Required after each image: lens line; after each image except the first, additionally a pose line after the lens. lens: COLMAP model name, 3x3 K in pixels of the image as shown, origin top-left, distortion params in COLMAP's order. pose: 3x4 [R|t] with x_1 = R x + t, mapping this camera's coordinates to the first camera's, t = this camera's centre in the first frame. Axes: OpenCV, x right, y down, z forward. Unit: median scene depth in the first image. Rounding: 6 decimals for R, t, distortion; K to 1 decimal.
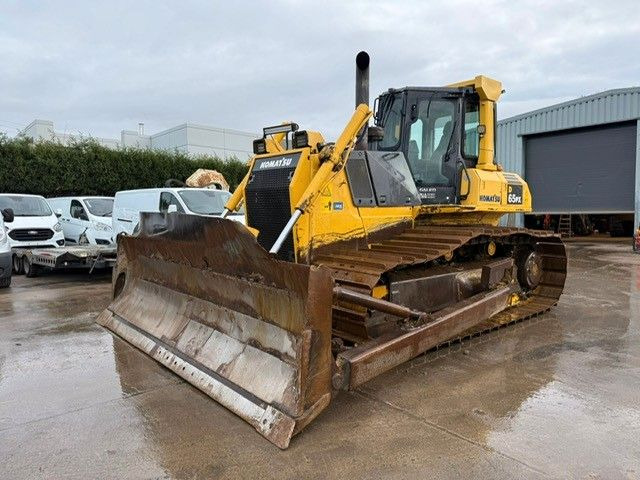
lens RADIAL K [[475.1, 0, 320.0], [0, 475.1, 240.0], [0, 0, 1]] dist [0.000527, -0.000015]
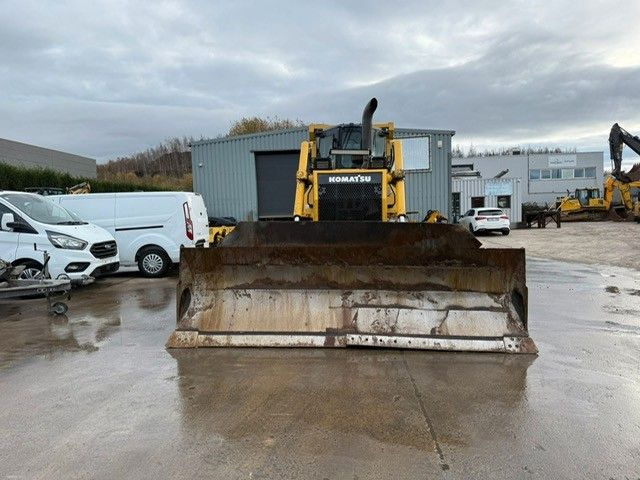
lens RADIAL K [[501.9, 0, 333.0], [0, 501.9, 239.4], [0, 0, 1]] dist [-0.001600, -0.003834]
pose [[0.690255, -0.037907, 0.722572, -0.320298], [0.052375, 0.998625, 0.002357, -0.003381], [-0.721668, 0.036218, 0.691291, 0.042838]]
